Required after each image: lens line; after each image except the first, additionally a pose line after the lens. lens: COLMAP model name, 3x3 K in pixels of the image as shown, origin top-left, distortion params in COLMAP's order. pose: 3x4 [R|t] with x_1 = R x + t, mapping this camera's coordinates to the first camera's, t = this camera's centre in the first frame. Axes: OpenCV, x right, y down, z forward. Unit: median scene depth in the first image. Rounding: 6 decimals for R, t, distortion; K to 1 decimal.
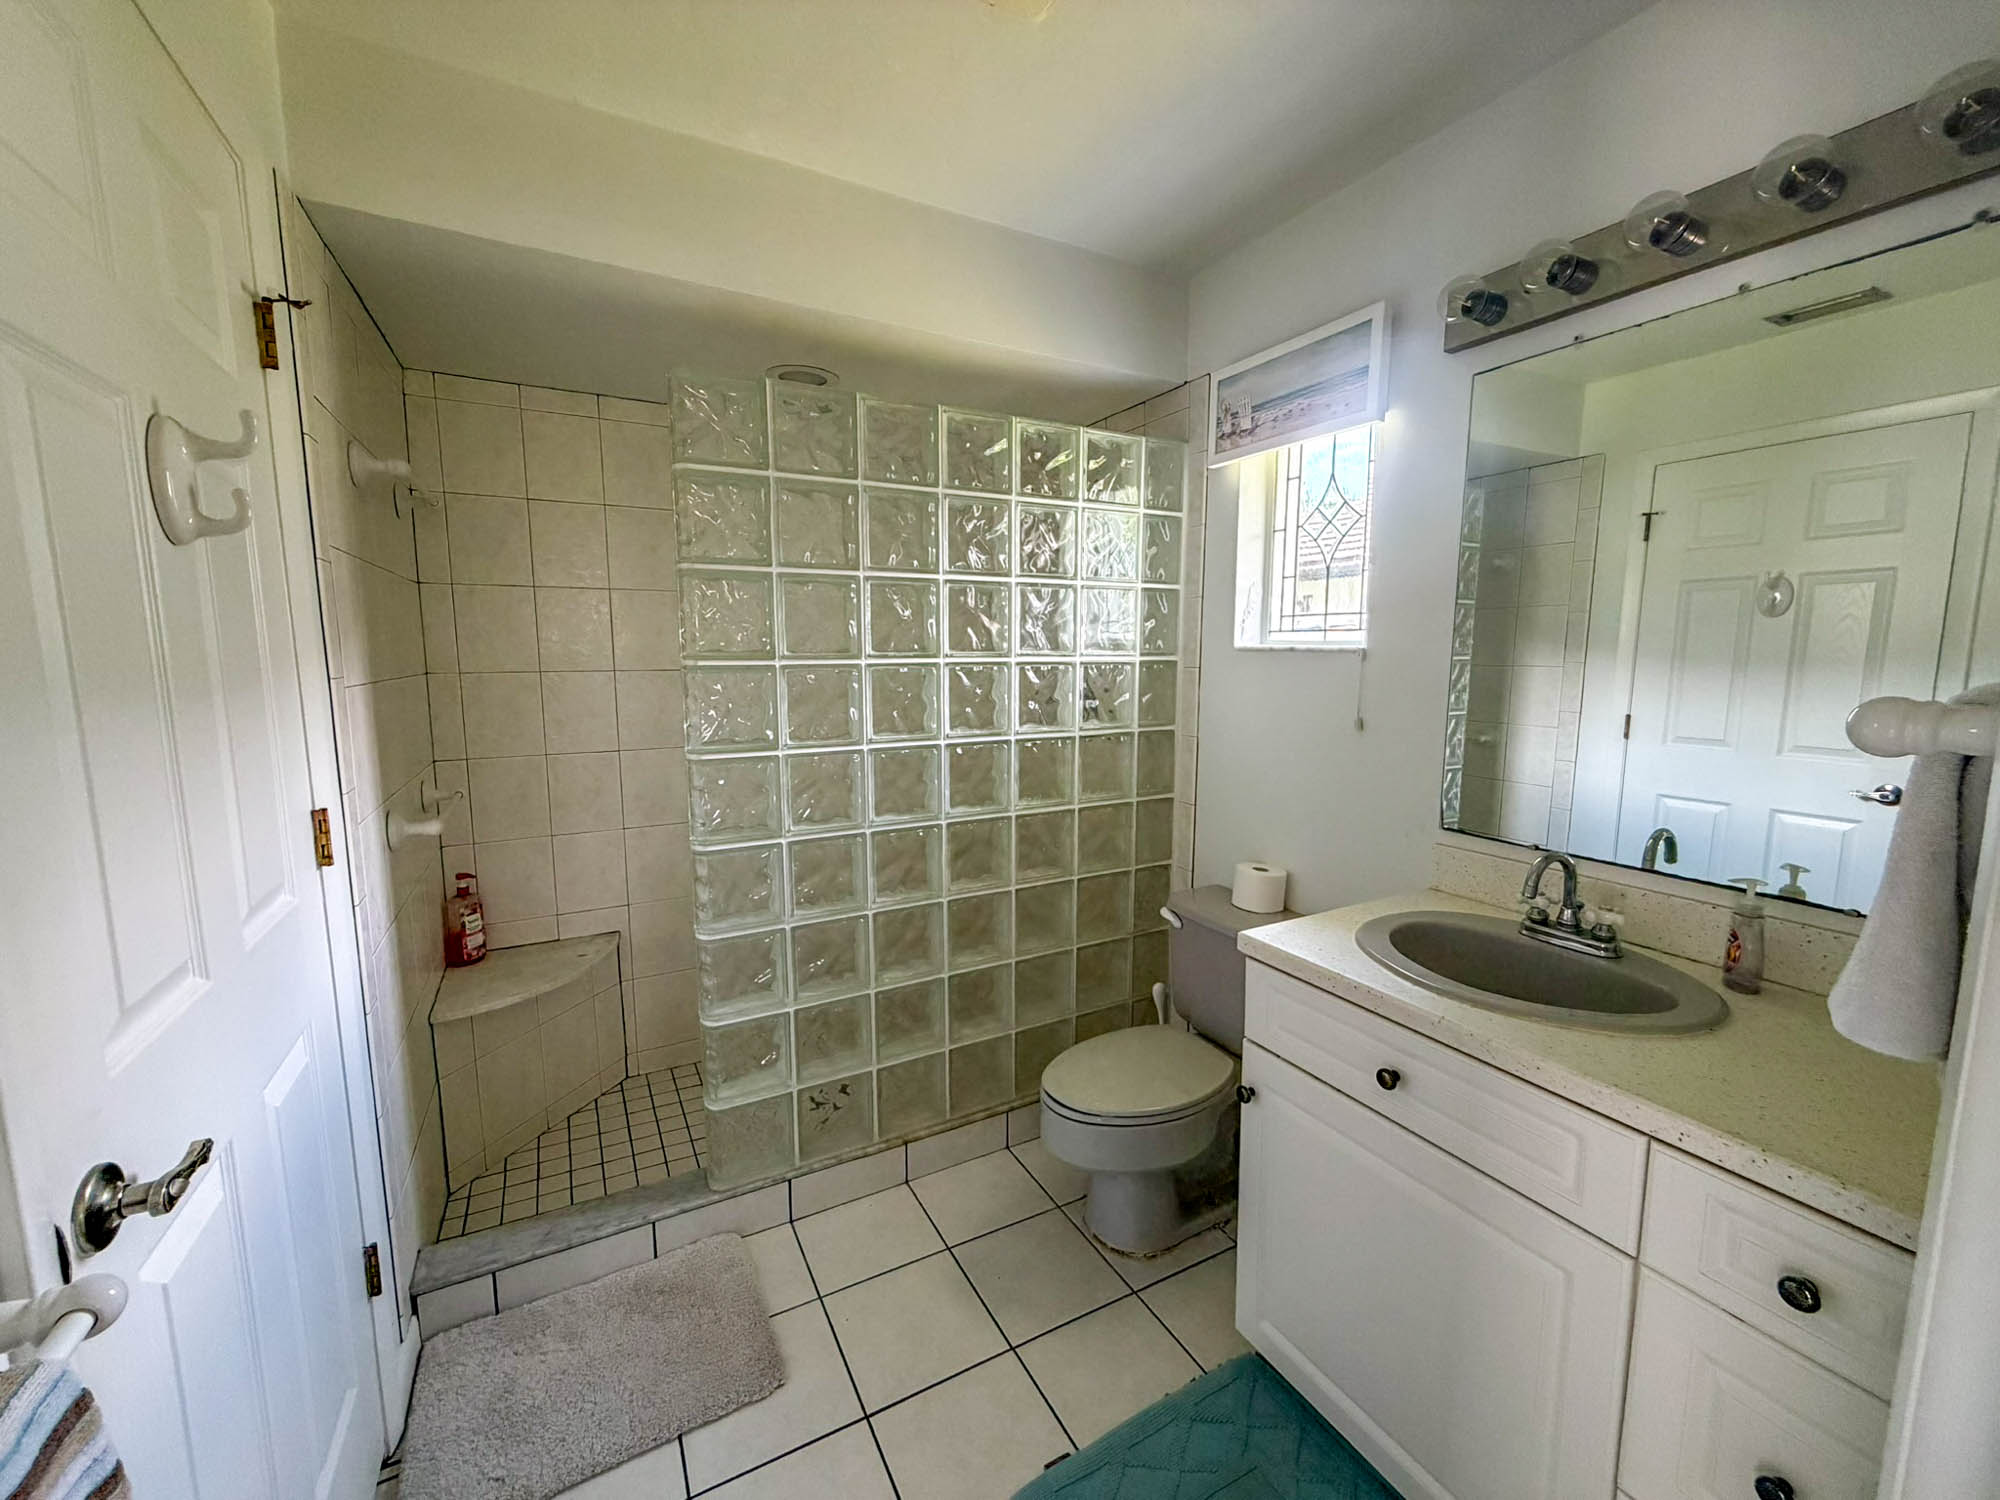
lens RADIAL K [[797.7, 0, 995.0], [0, 797.7, 746.5], [0, 0, 1]] dist [0.000803, 0.000225]
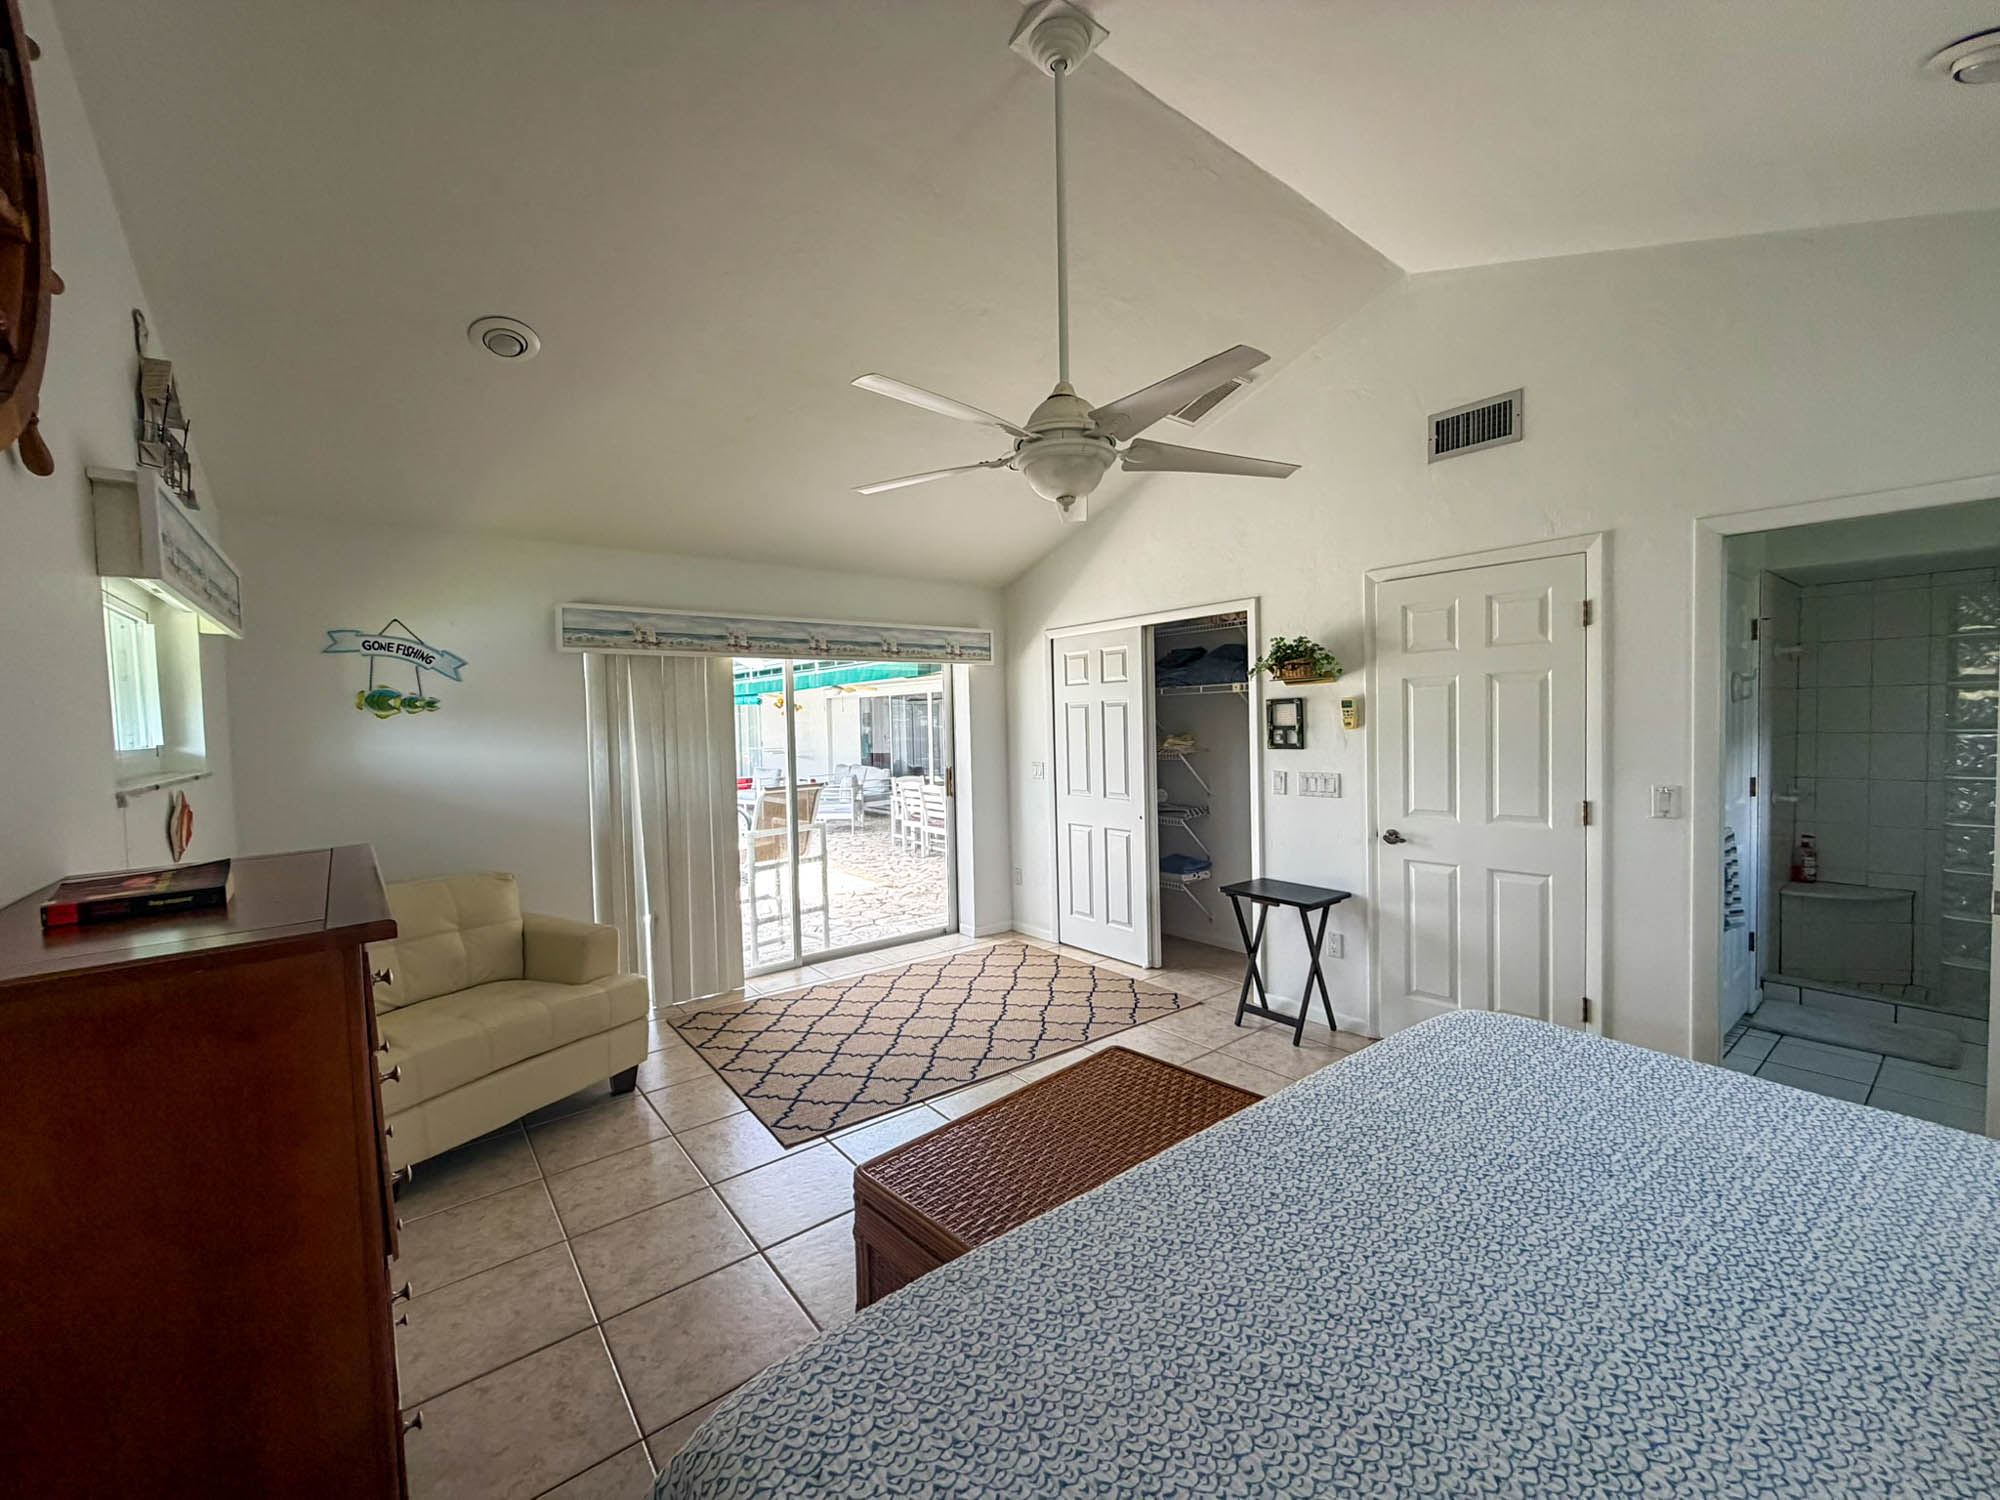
lens RADIAL K [[797.7, 0, 995.0], [0, 797.7, 746.5], [0, 0, 1]] dist [0.000803, 0.000225]
pose [[0.169760, 0.034314, -0.984888, 1.213018], [-0.102811, 0.994557, 0.016930, 0.150089], [0.980108, 0.098383, 0.172364, -1.732337]]
